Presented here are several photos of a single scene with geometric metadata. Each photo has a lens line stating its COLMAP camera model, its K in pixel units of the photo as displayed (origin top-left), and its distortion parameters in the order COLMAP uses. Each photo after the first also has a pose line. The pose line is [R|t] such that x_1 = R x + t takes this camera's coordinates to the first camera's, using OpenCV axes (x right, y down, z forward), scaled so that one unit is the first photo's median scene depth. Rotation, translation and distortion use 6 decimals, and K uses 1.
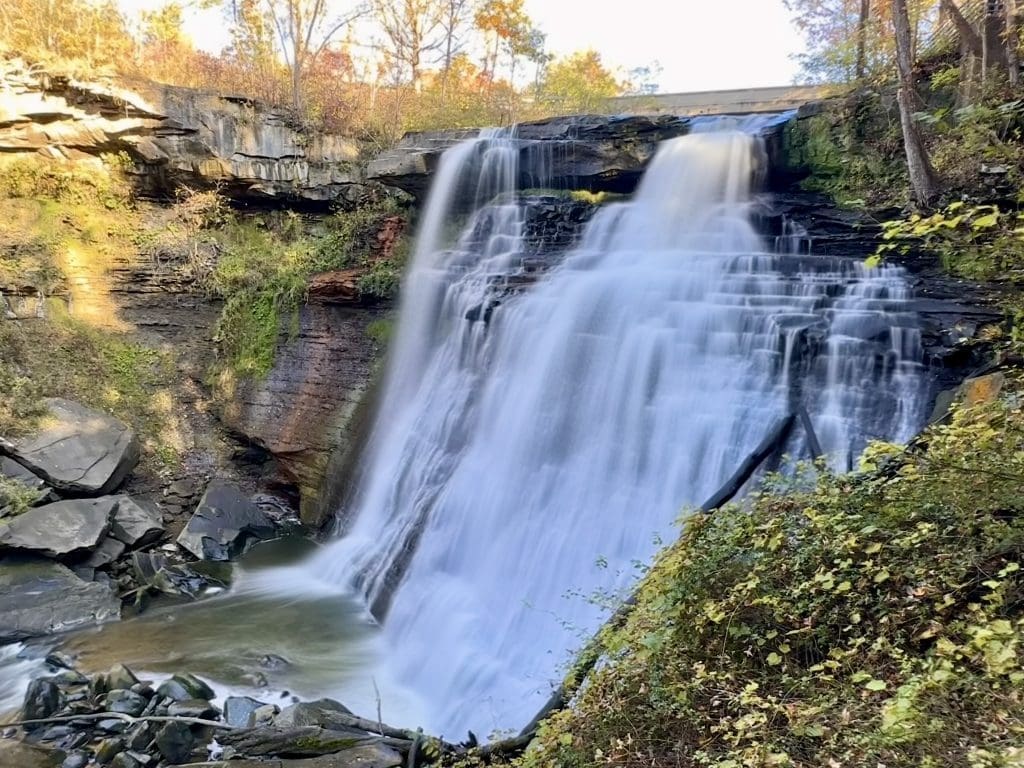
lens RADIAL K [[802.6, 0, 511.0], [0, 802.6, 381.9], [0, 0, 1]] dist [-0.126902, -0.003920]
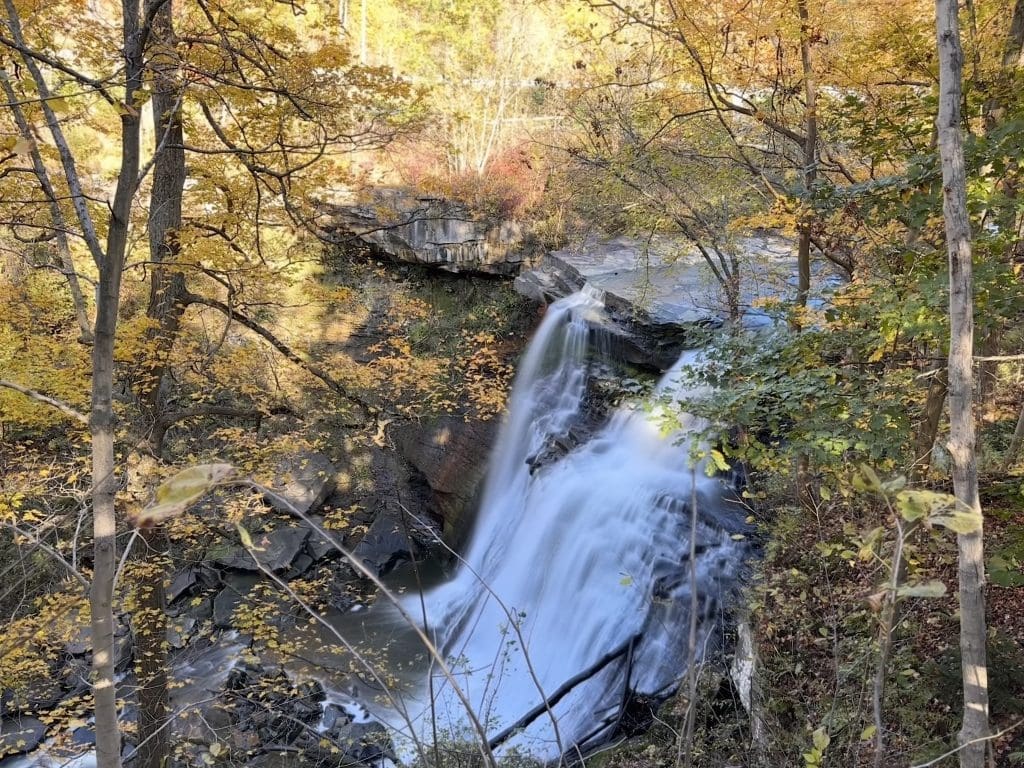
lens RADIAL K [[802.6, 0, 511.8], [0, 802.6, 386.0], [0, 0, 1]] dist [-0.126902, -0.003920]
pose [[0.941652, 0.115365, -0.316202, 0.310334], [-0.077391, 0.988467, 0.130167, -0.351196], [0.327571, -0.098101, 0.939720, -0.284970]]
